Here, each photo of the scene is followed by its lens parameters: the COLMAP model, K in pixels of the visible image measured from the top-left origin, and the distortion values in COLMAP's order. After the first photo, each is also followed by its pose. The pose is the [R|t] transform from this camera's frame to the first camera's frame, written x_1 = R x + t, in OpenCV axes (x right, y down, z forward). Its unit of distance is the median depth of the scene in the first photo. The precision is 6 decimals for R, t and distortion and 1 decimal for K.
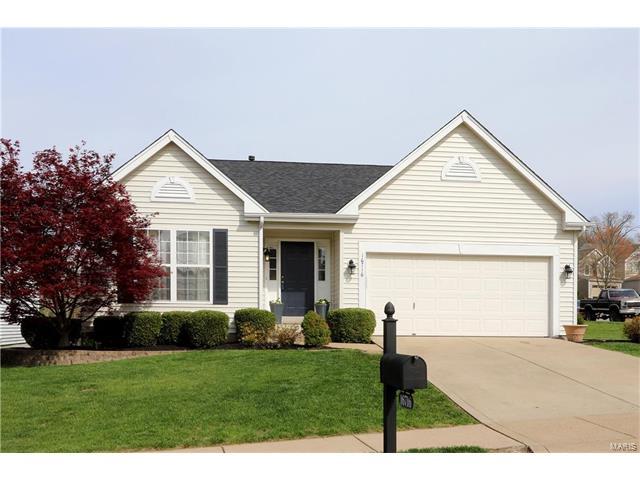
lens RADIAL K [[547.5, 0, 320.3], [0, 547.5, 240.2], [0, 0, 1]] dist [-0.001697, -0.000494]
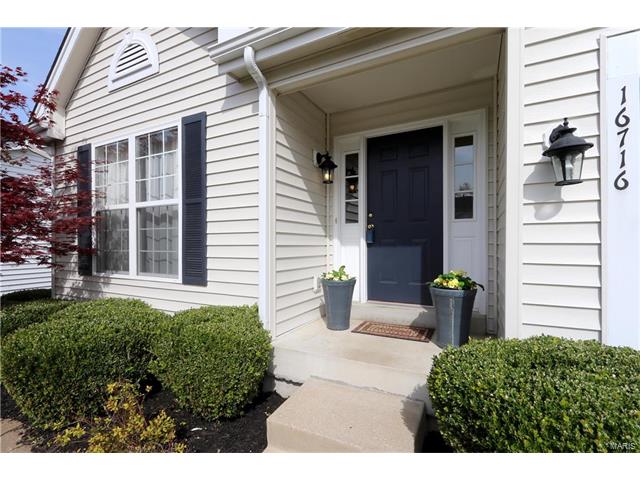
lens RADIAL K [[293.0, 0, 337.1], [0, 293.0, 244.9], [0, 0, 1]] dist [0.007840, -0.000855]
pose [[0.850967, -0.010560, -0.525113, 0.040110], [0.086762, 0.988889, 0.120714, 0.064623], [0.518004, -0.148283, 0.842427, 0.840891]]
